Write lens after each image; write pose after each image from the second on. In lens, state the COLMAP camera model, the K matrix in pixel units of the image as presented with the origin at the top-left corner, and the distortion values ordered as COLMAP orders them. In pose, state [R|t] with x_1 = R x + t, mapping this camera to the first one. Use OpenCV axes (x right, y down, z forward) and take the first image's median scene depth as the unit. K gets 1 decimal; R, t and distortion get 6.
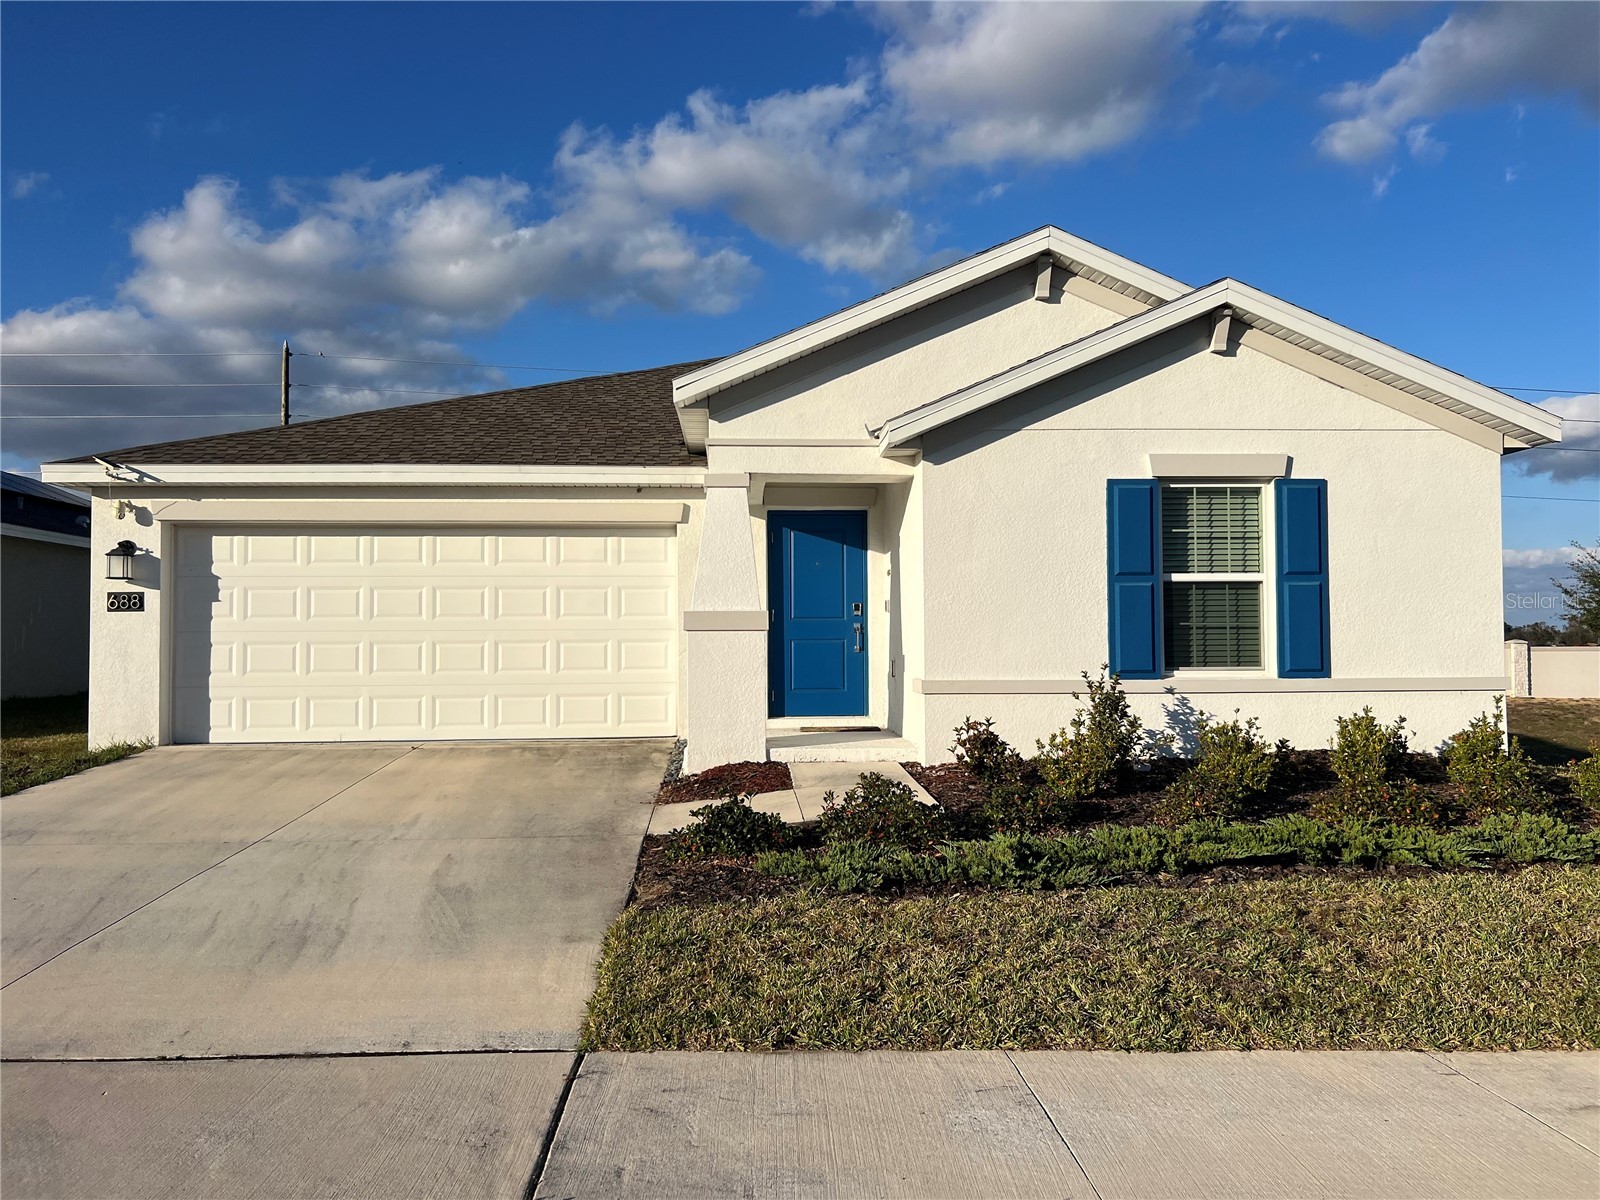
lens RADIAL K [[1208.5, 0, 801.0], [0, 1208.5, 608.1], [0, 0, 1]] dist [0.055881, -0.061638]
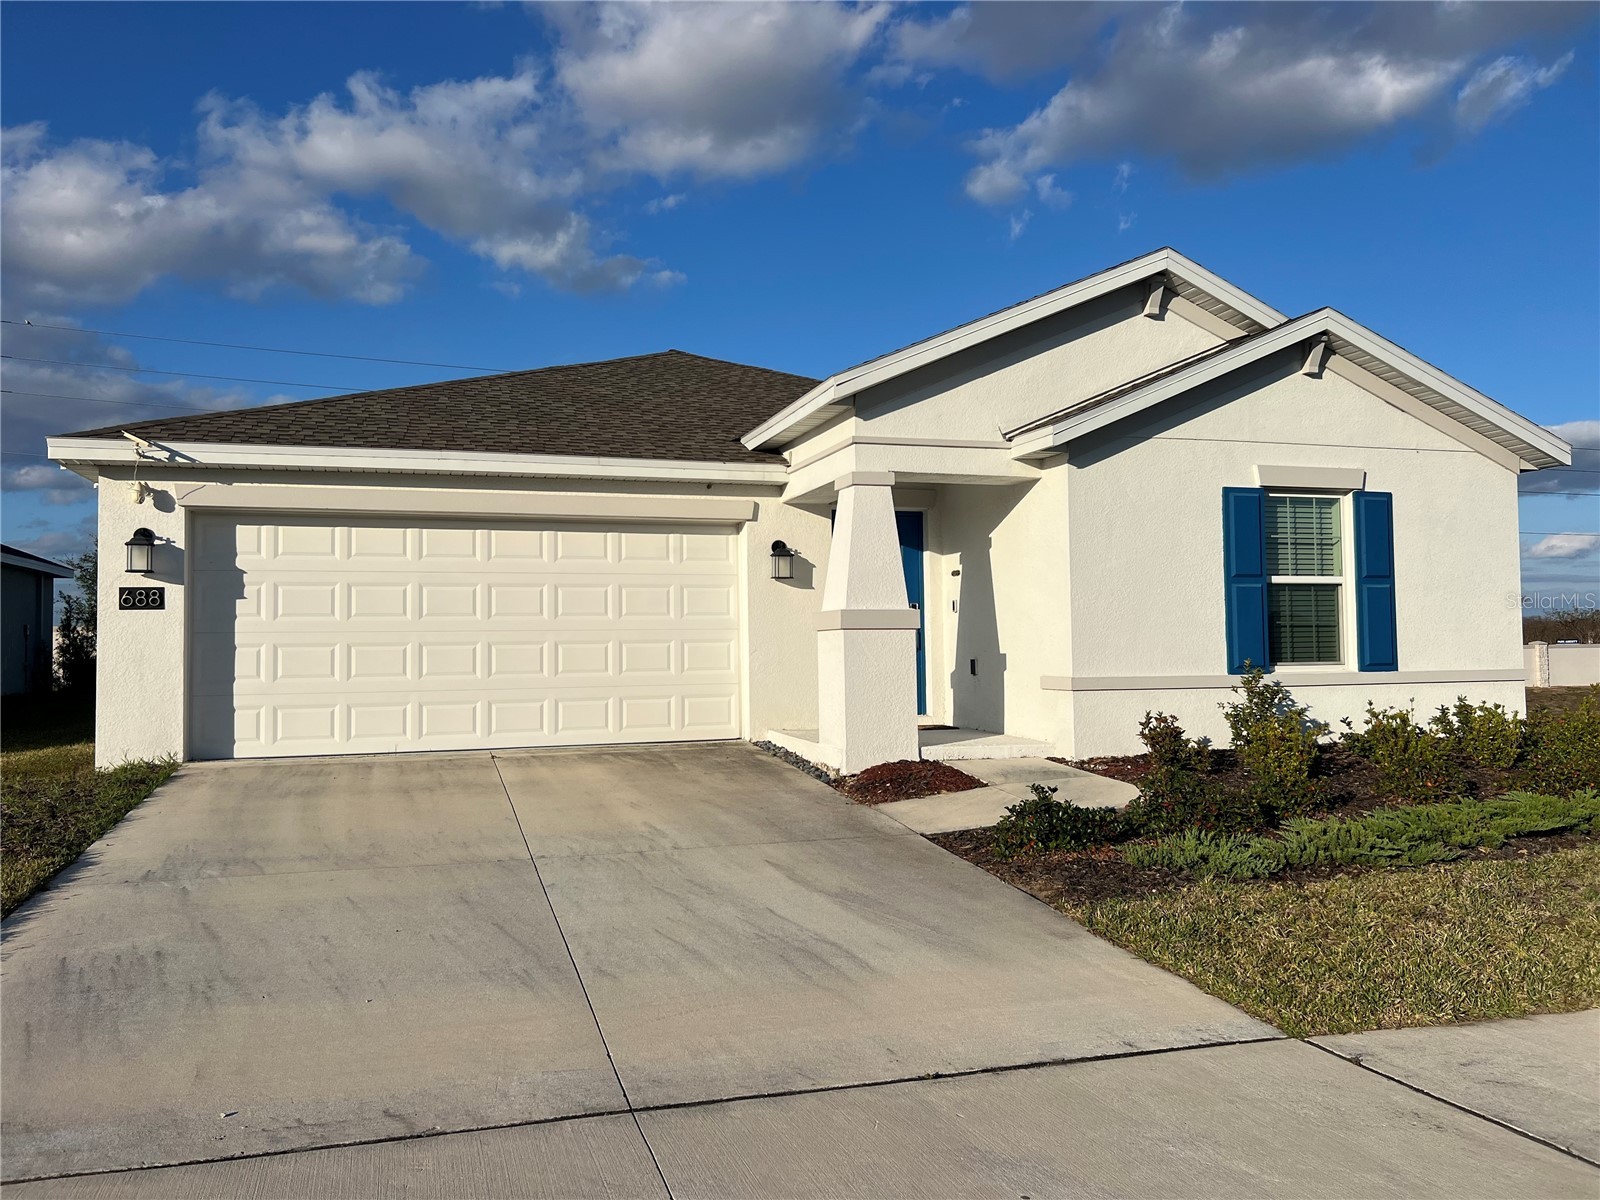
lens RADIAL K [[1209.1, 0, 794.8], [0, 1209.1, 594.9], [0, 0, 1]] dist [0.051819, -0.061737]
pose [[0.970755, 0.005501, 0.240009, -0.359107], [-0.001707, 0.999870, -0.016013, 0.006440], [-0.240066, 0.015135, 0.970639, 0.049548]]
